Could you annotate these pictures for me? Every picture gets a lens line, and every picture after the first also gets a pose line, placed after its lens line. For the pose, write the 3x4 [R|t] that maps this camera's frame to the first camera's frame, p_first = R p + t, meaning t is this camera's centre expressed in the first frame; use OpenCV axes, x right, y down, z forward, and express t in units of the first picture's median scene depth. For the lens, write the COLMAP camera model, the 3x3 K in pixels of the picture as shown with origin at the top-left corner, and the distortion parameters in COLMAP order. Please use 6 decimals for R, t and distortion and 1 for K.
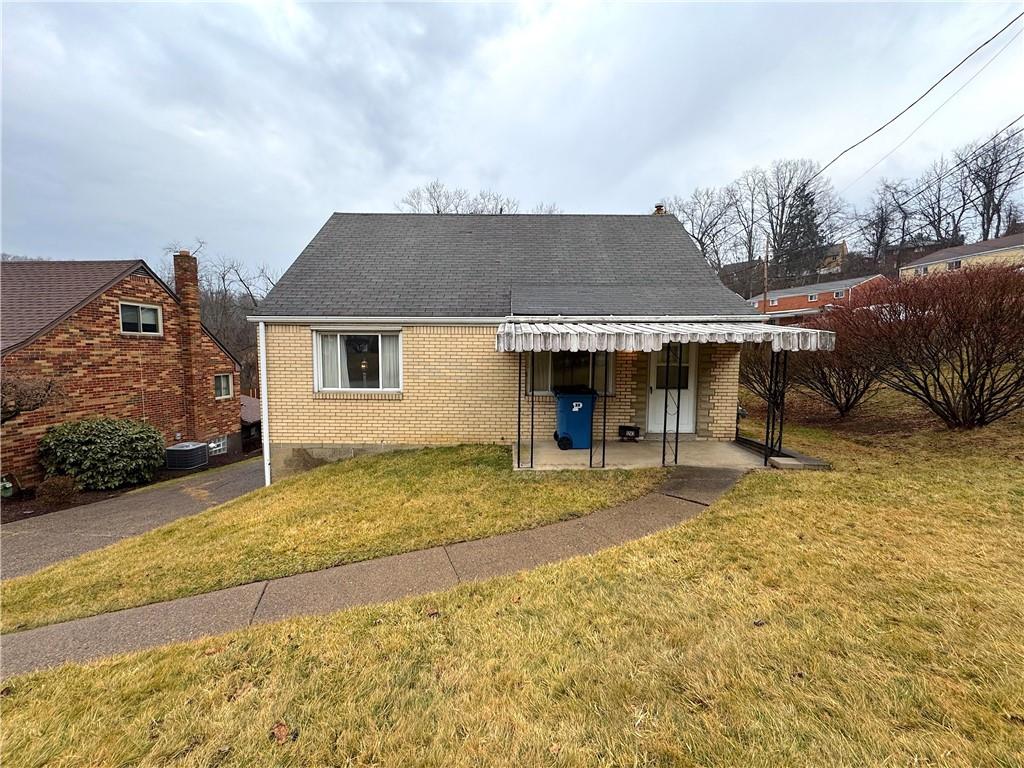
lens RADIAL K [[407.5, 0, 510.9], [0, 407.5, 385.2], [0, 0, 1]] dist [-0.001034, -0.000167]
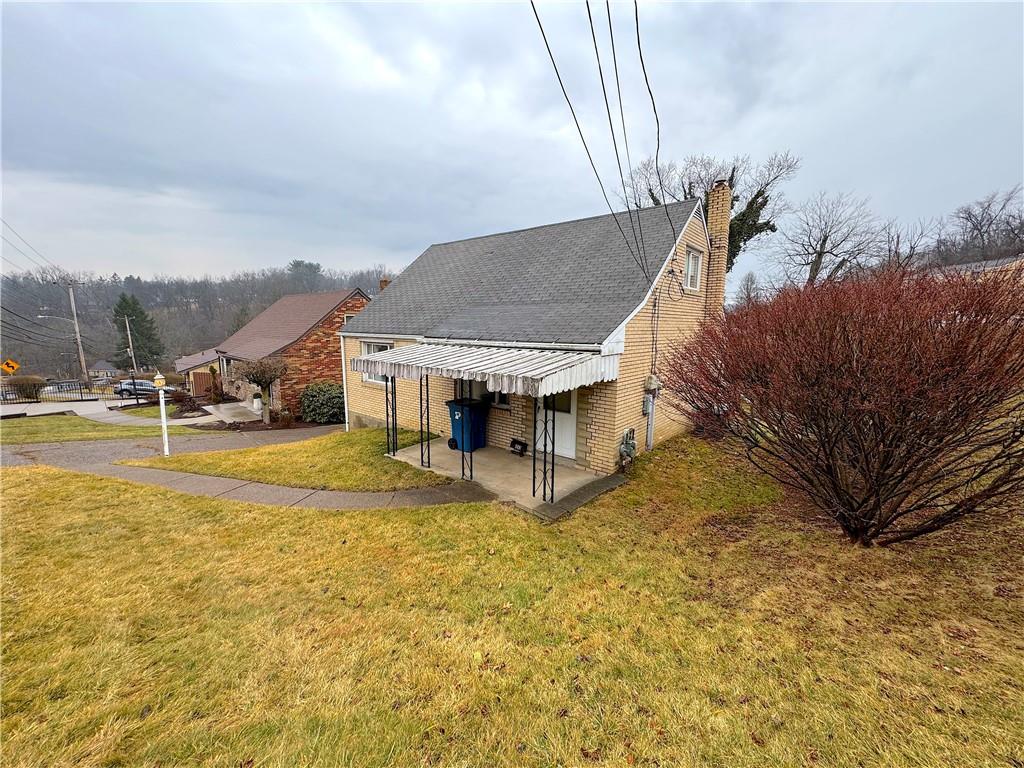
lens RADIAL K [[407.5, 0, 510.9], [0, 407.5, 385.2], [0, 0, 1]] dist [-0.001034, -0.000167]
pose [[0.769403, 0.097094, -0.631341, 0.933771], [-0.056938, 0.994870, 0.083613, -0.130835], [0.636221, -0.028385, 0.770985, 0.168139]]
